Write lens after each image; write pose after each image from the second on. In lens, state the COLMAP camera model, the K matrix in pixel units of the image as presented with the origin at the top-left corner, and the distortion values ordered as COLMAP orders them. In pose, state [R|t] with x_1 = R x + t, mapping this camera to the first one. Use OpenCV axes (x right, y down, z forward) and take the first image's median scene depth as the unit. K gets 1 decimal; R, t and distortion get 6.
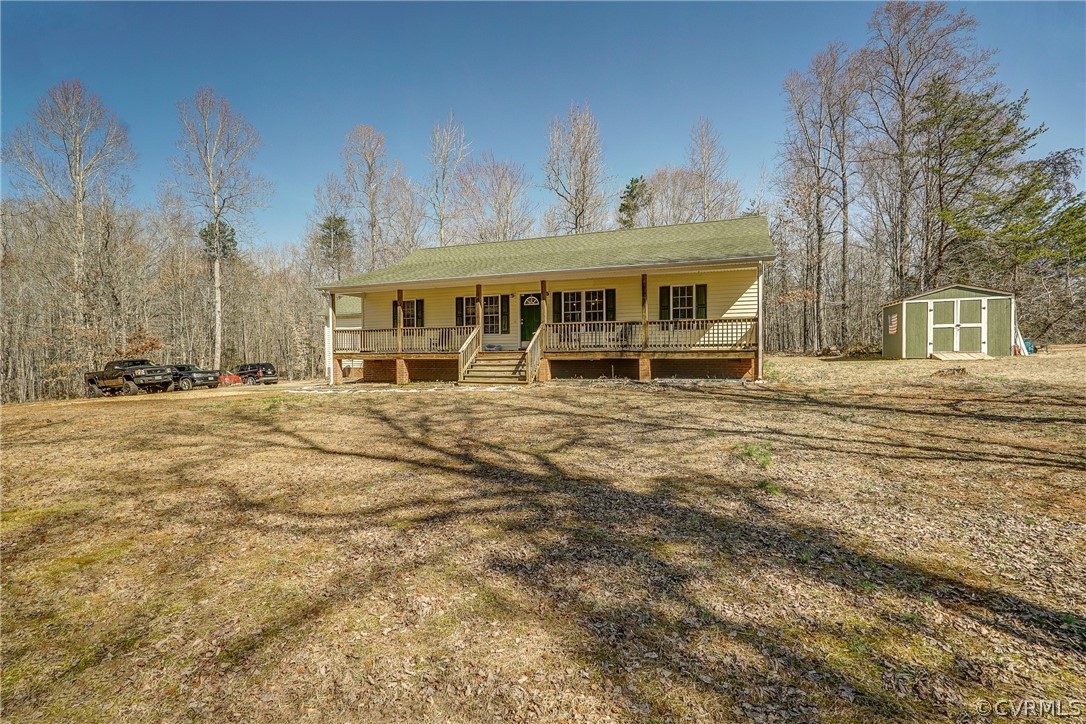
lens RADIAL K [[510.7, 0, 542.7], [0, 510.7, 358.8], [0, 0, 1]] dist [0.002039, 0.000305]
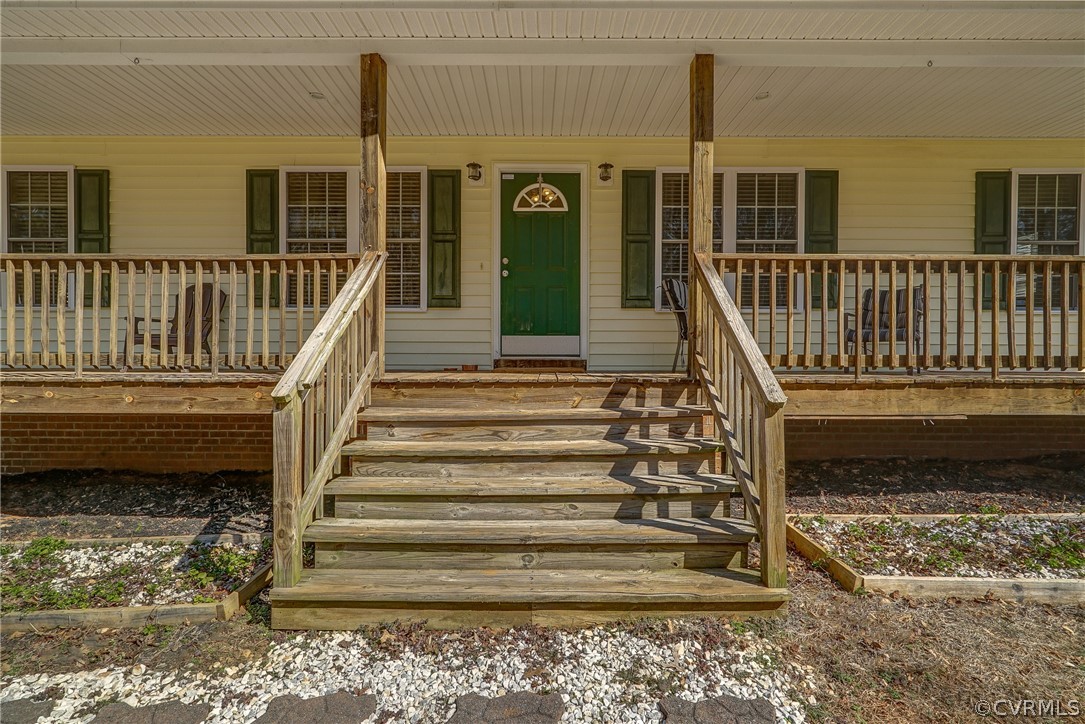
lens RADIAL K [[510.3, 0, 542.2], [0, 510.3, 358.8], [0, 0, 1]] dist [0.002039, 0.000305]
pose [[0.935528, 0.007338, 0.353177, -0.127771], [-0.007535, 0.999971, -0.000817, -0.020761], [-0.353173, -0.001896, 0.935556, 0.744089]]
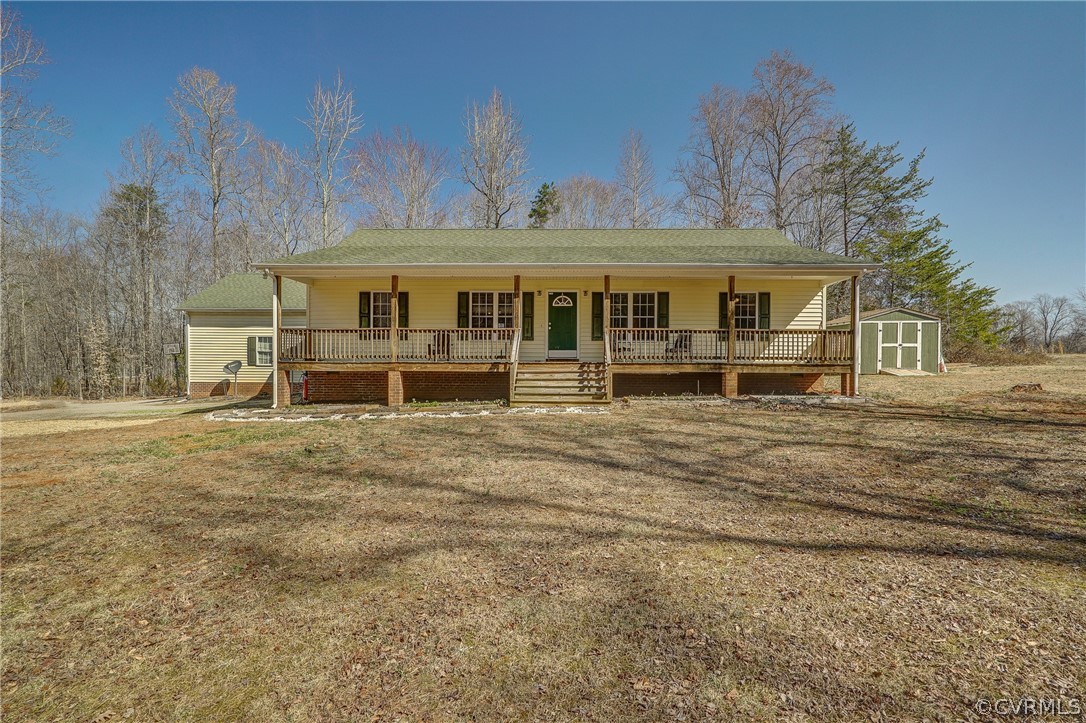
lens RADIAL K [[516.9, 0, 565.6], [0, 516.9, 374.1], [0, 0, 1]] dist [-0.002761, -0.000045]
pose [[0.937073, 0.005517, 0.349091, -0.312717], [-0.005331, 0.999985, -0.001493, 0.004659], [-0.349094, -0.000462, 0.937088, 0.232951]]
